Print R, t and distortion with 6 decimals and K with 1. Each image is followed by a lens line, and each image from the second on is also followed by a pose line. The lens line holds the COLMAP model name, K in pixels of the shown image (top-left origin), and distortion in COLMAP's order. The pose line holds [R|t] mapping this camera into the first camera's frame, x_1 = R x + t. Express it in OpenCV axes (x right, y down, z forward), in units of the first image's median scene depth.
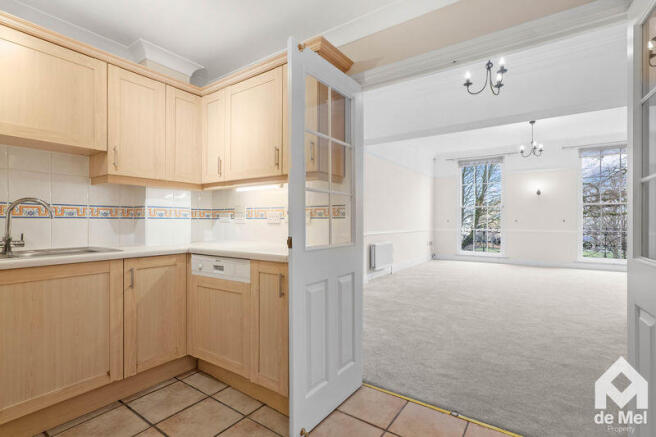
lens RADIAL K [[310.8, 0, 327.4], [0, 310.8, 216.6], [0, 0, 1]] dist [-0.010200, 0.000669]
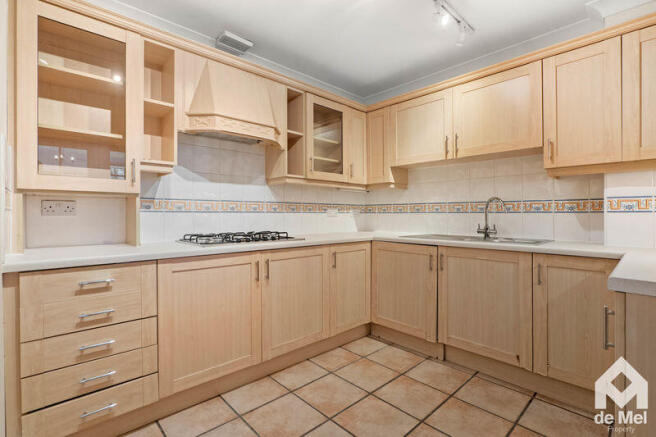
lens RADIAL K [[310.8, 0, 326.7], [0, 310.8, 215.2], [0, 0, 1]] dist [-0.010200, 0.000669]
pose [[-0.222649, 0.003357, -0.974893, 0.453089], [0.011072, 0.999938, 0.000915, 0.005508], [0.974836, -0.010591, -0.222673, 0.553016]]
